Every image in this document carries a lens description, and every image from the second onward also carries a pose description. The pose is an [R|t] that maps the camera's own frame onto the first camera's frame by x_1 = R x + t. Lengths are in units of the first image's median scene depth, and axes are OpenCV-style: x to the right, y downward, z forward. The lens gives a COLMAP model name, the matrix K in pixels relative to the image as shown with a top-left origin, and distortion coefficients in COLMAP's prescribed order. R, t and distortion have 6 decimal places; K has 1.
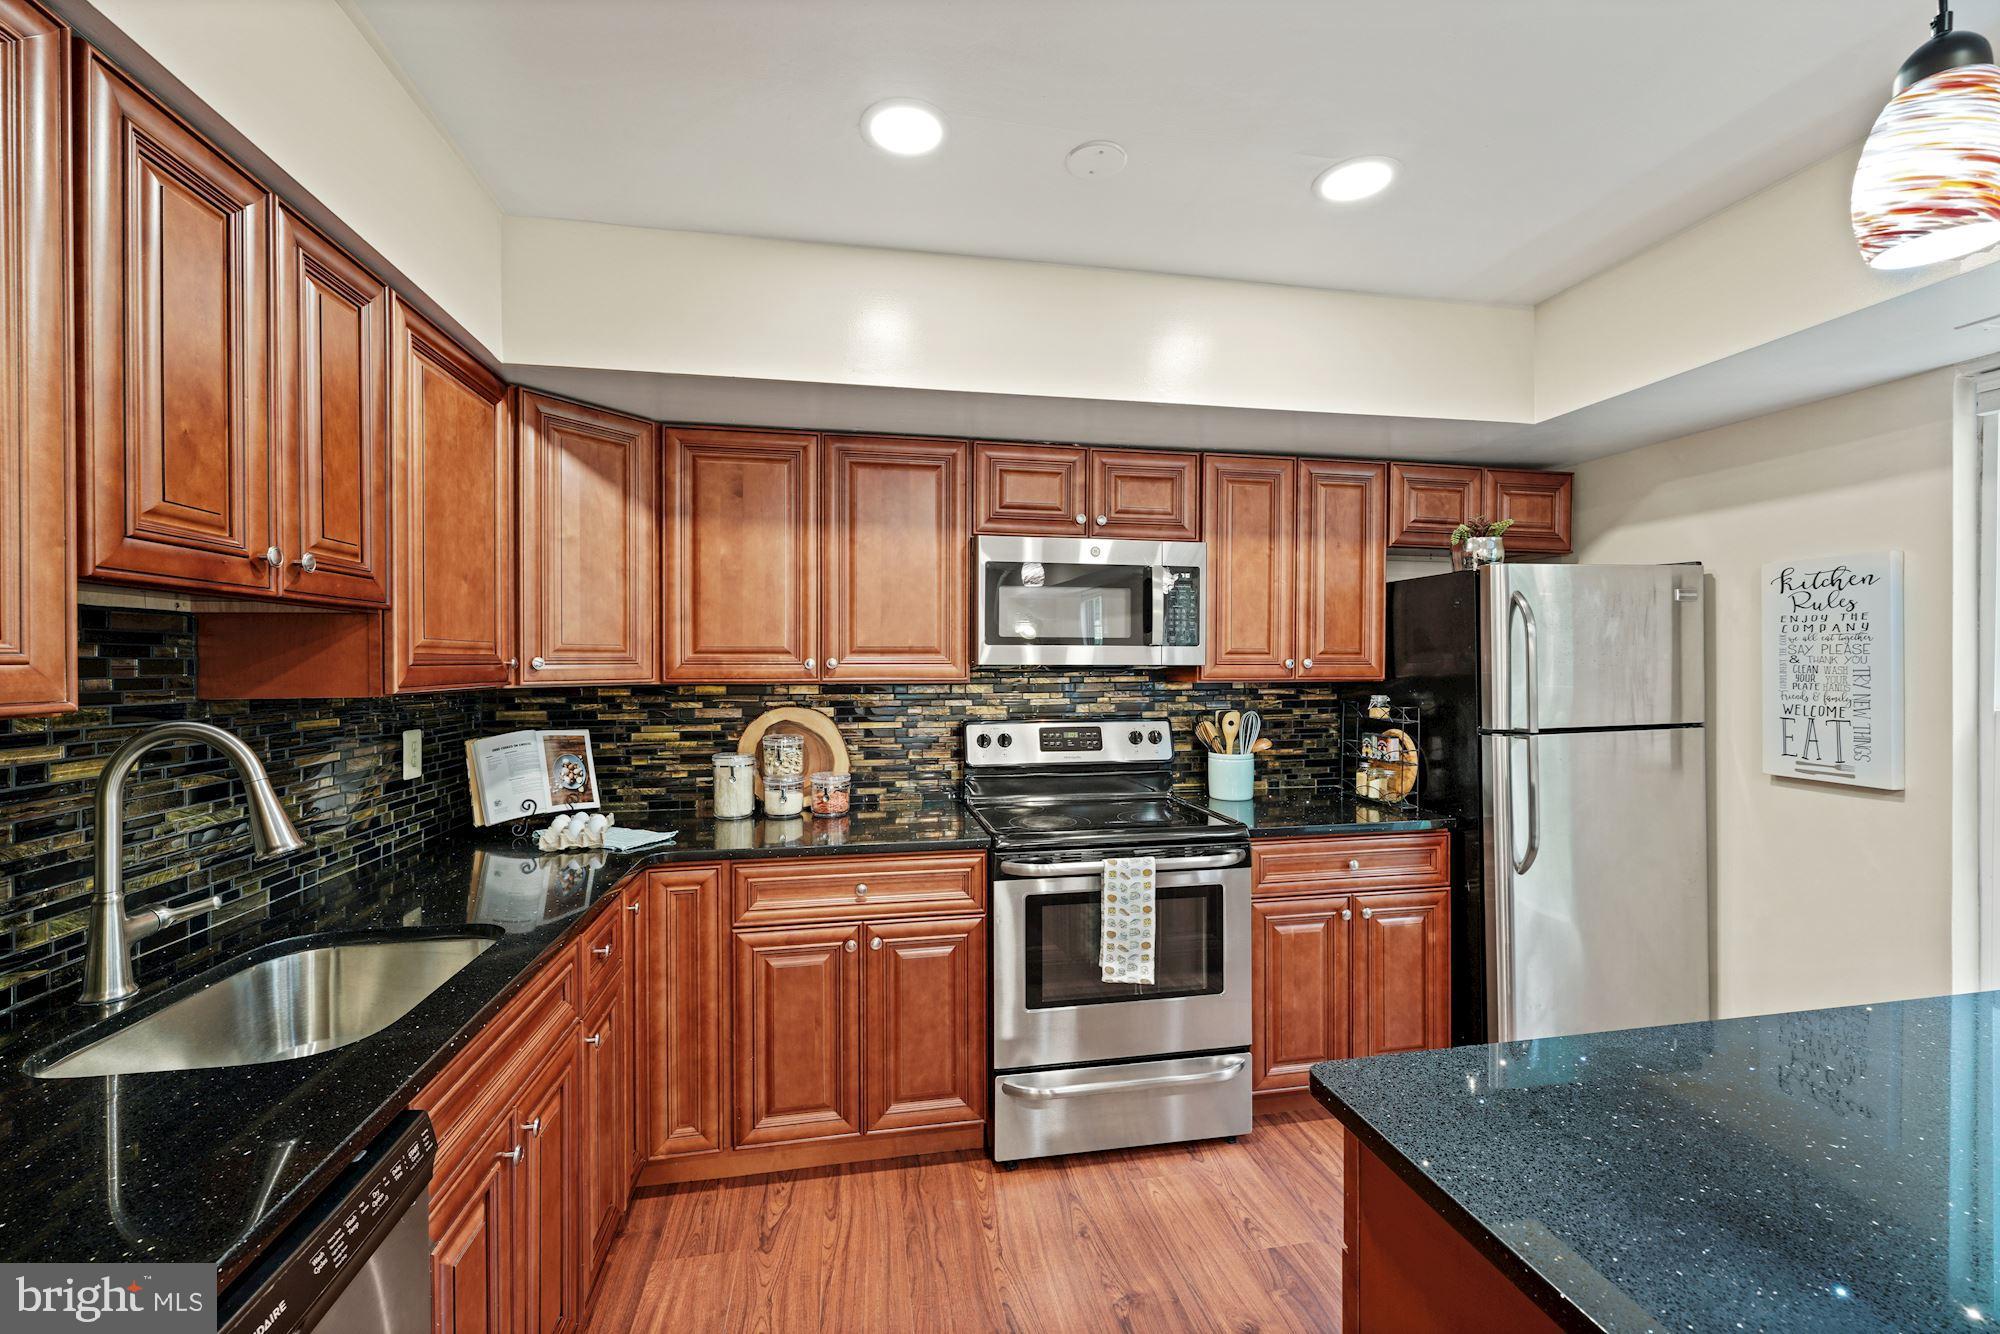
lens RADIAL K [[812.1, 0, 999.5], [0, 812.1, 663.2], [0, 0, 1]] dist [-0.000035, 0.000008]
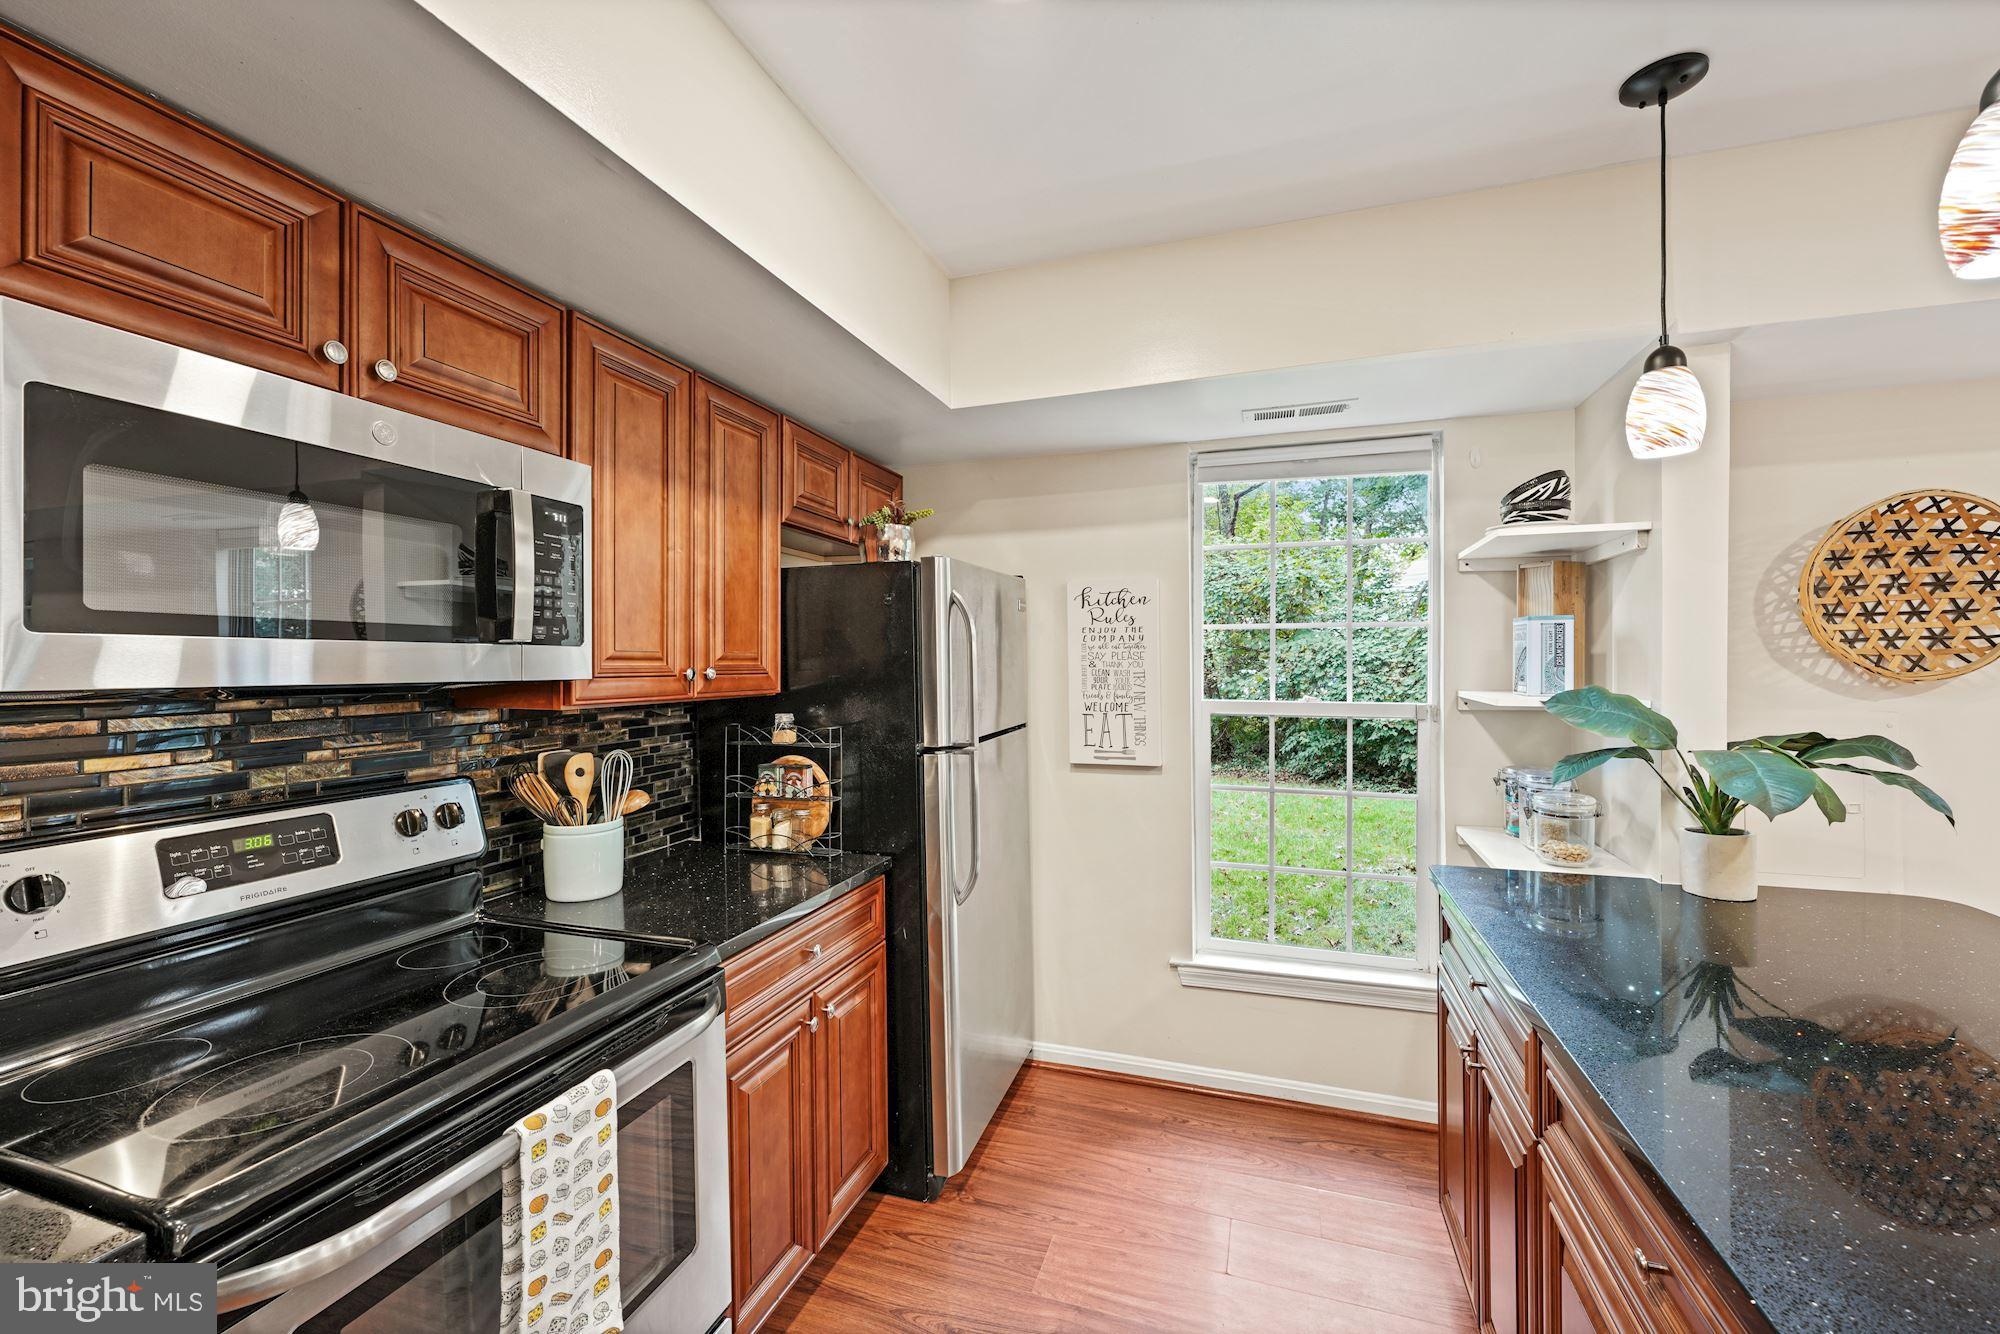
lens RADIAL K [[812.1, 0, 999.5], [0, 812.1, 663.2], [0, 0, 1]] dist [-0.000035, 0.000008]
pose [[0.491613, -0.003304, 0.870808, -0.107697], [0.010298, 0.999945, -0.002019, -0.004819], [-0.870753, 0.009960, 0.491620, 0.474773]]
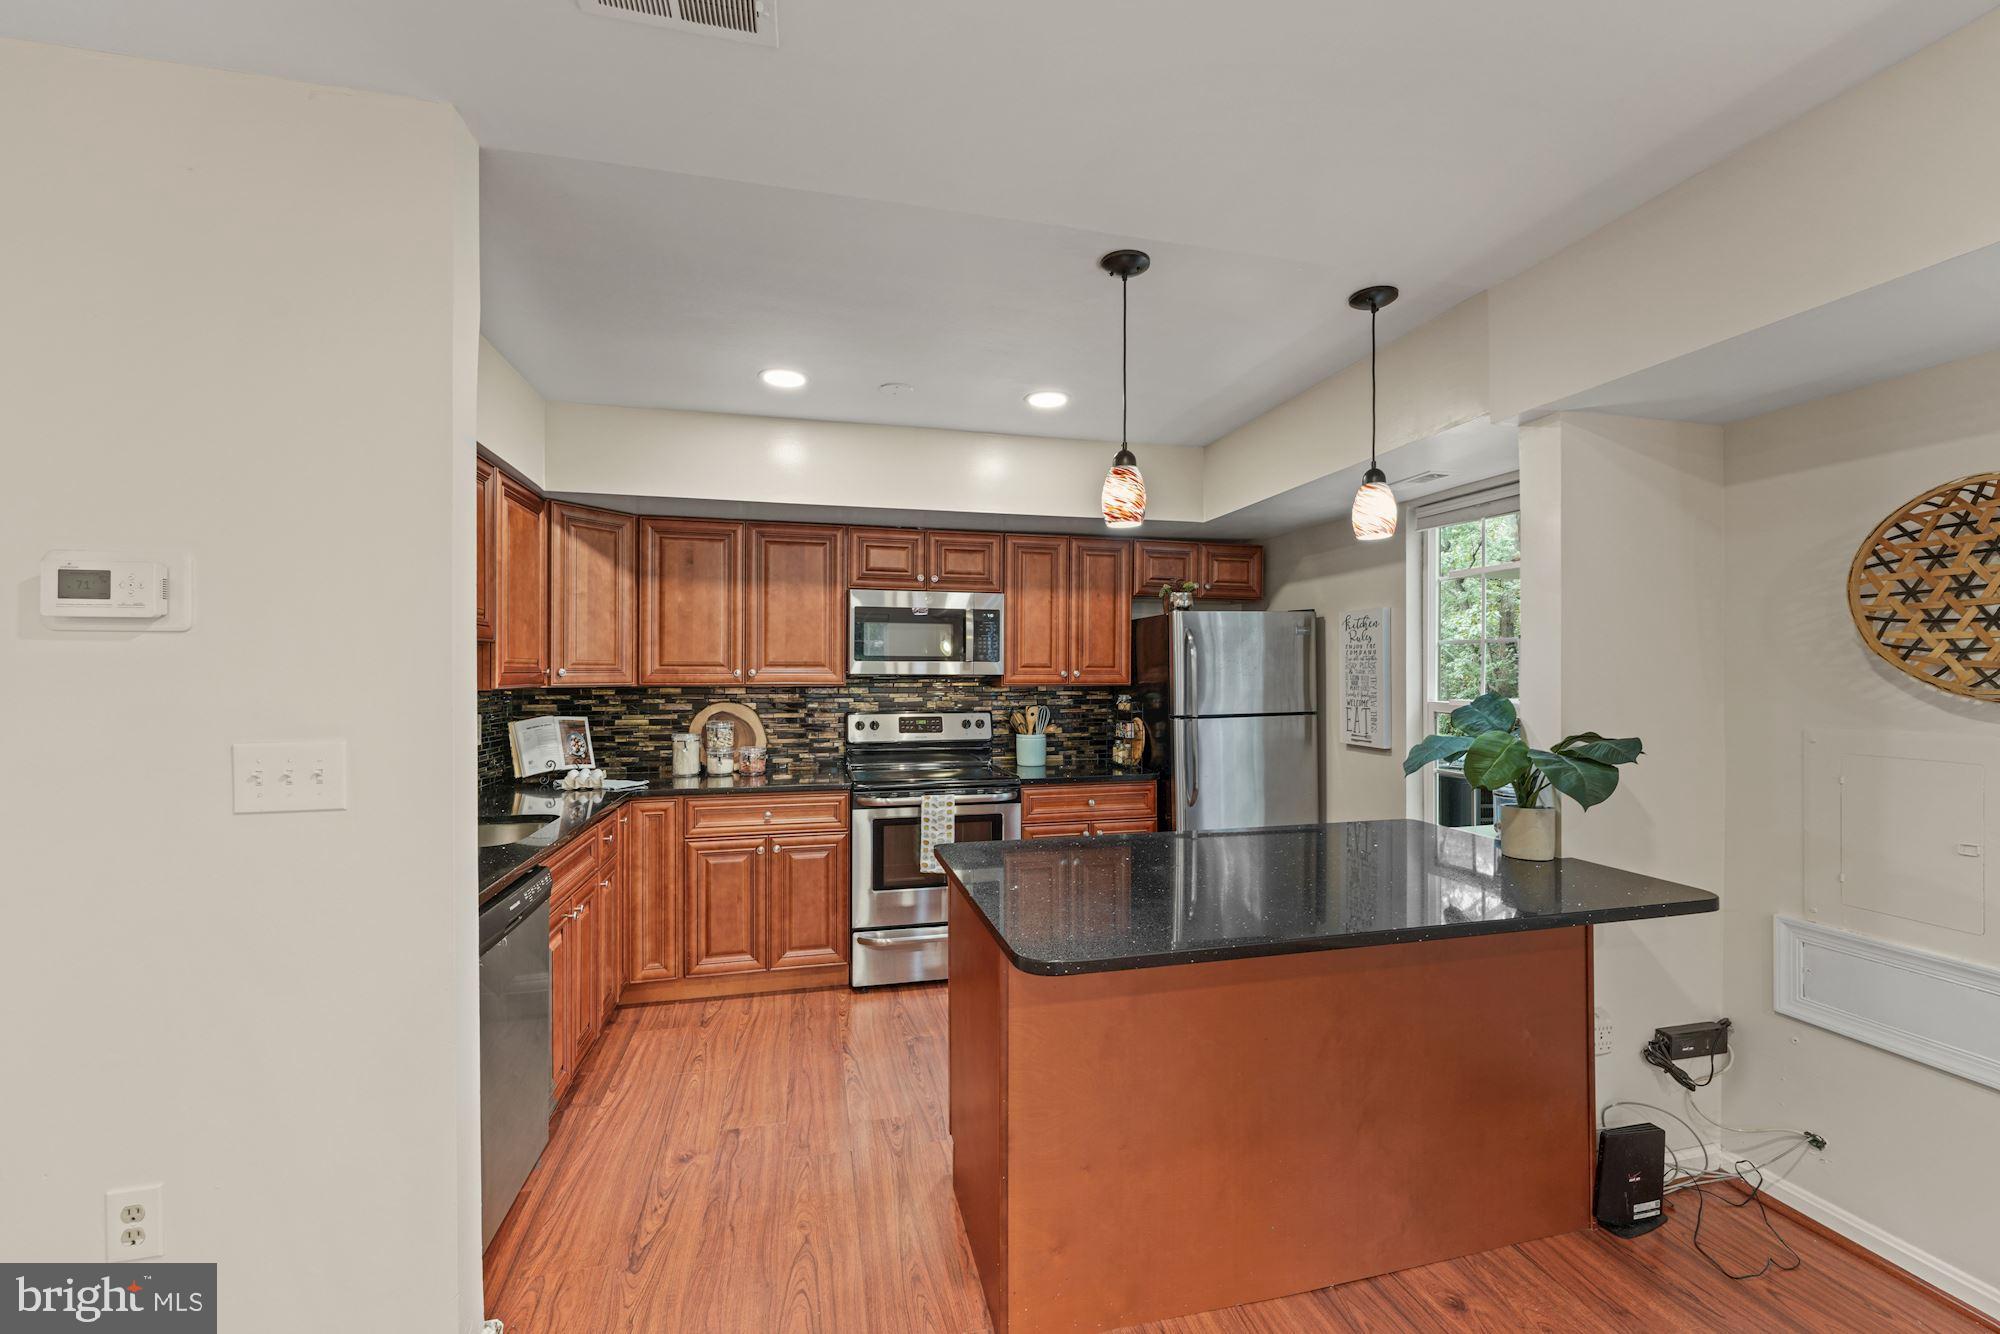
lens RADIAL K [[803.5, 0, 1000.6], [0, 803.5, 666.2], [0, 0, 1]] dist [-0.000668, 0.000014]
pose [[0.998493, 0.002596, 0.054815, 0.168076], [-0.002110, 0.999958, -0.008924, 0.000273], [-0.054836, 0.008795, 0.998457, -0.506506]]
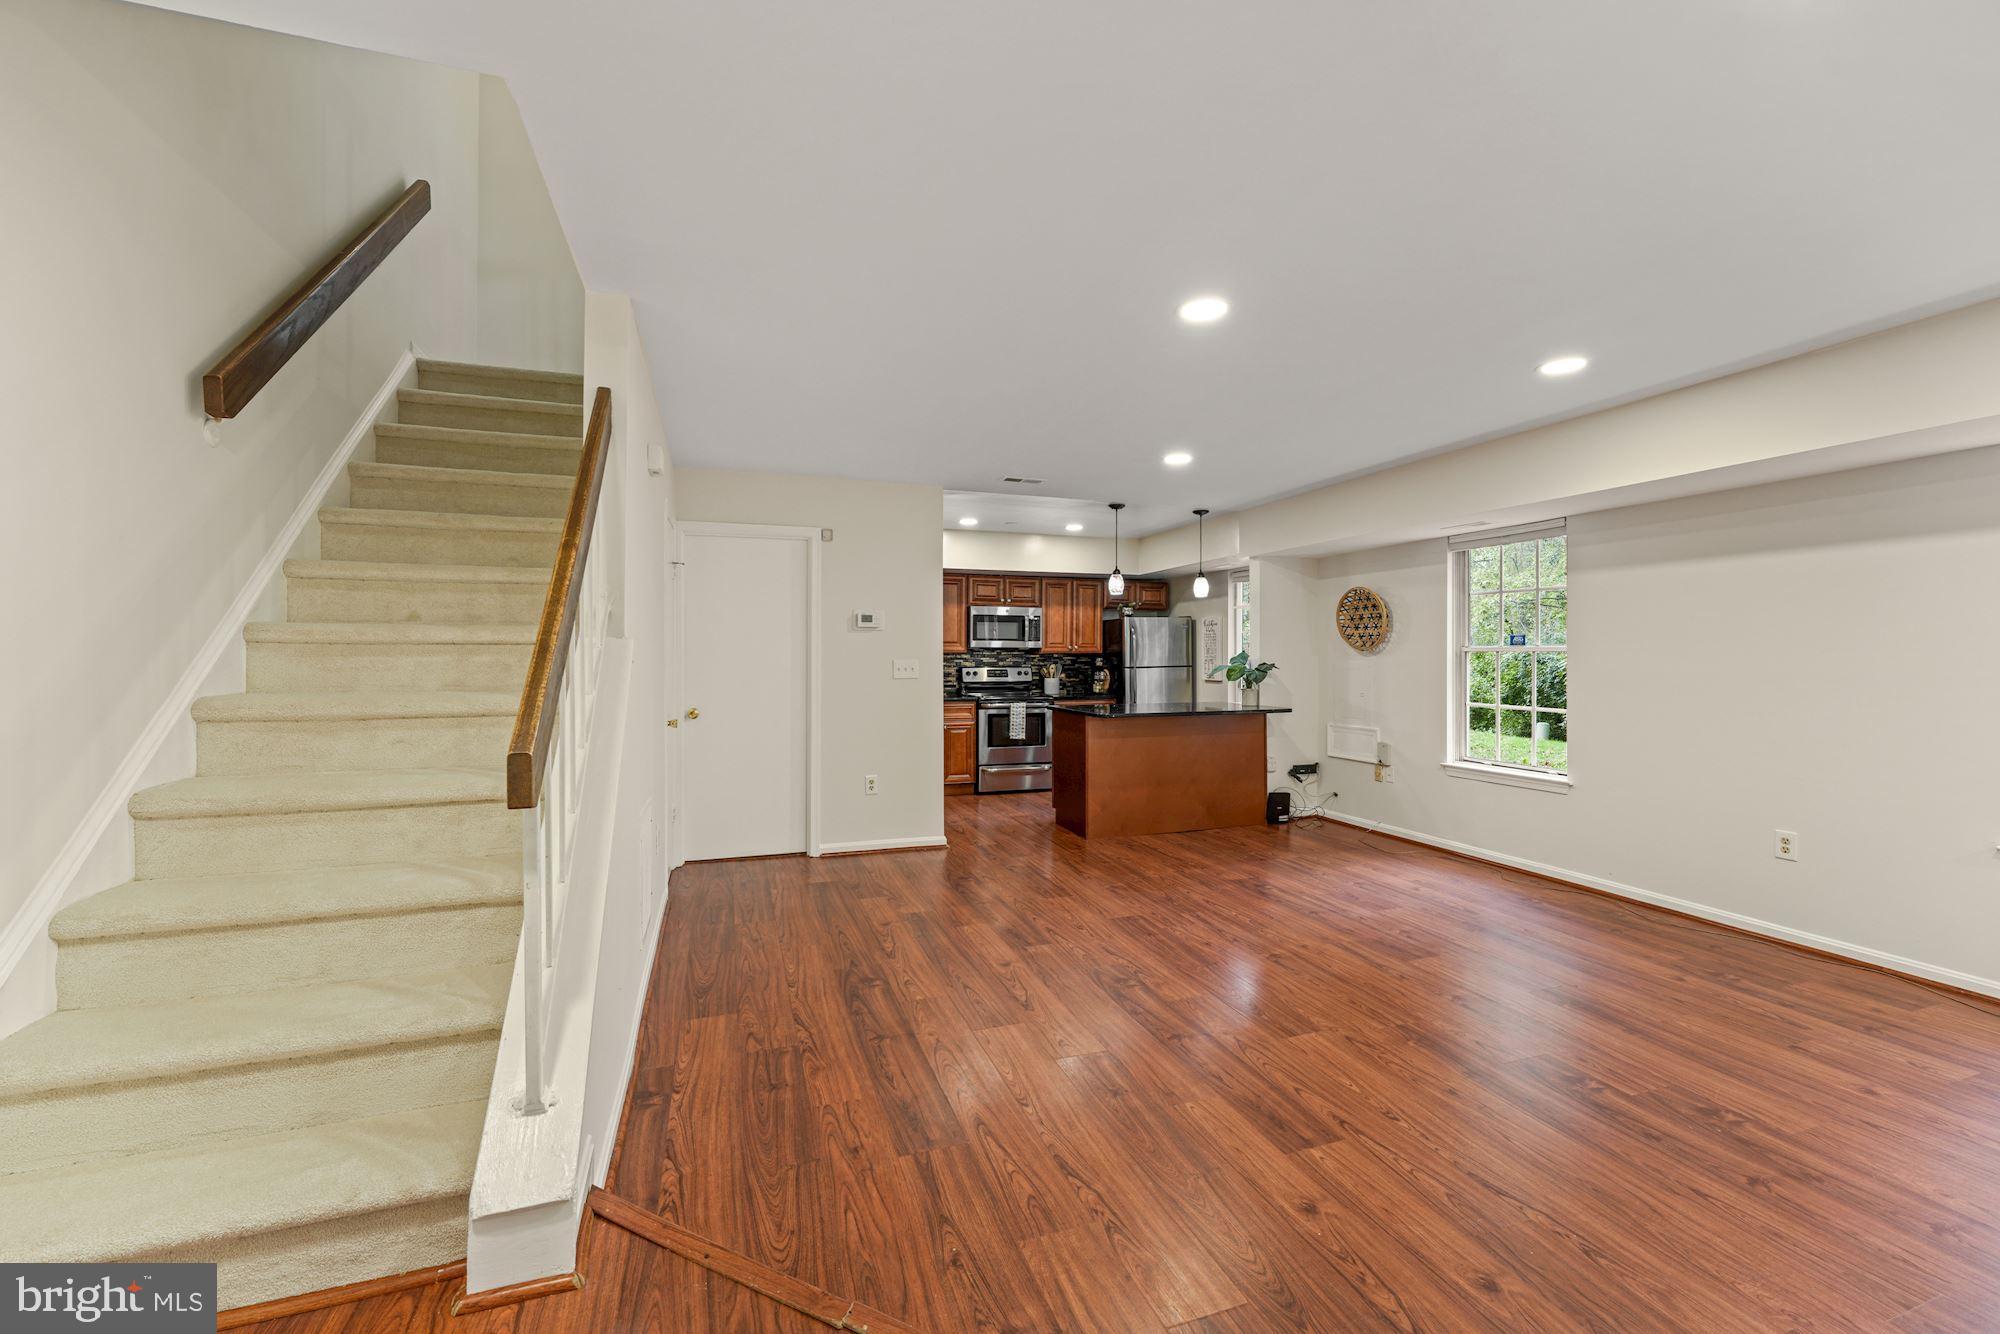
lens RADIAL K [[800.7, 0, 993.5], [0, 800.7, 656.9], [0, 0, 1]] dist [-0.001211, -0.000092]
pose [[0.990431, 0.001904, 0.137994, -0.354420], [-0.001658, 0.999997, -0.001899, 0.044408], [-0.137997, 0.001652, 0.990431, -2.020091]]
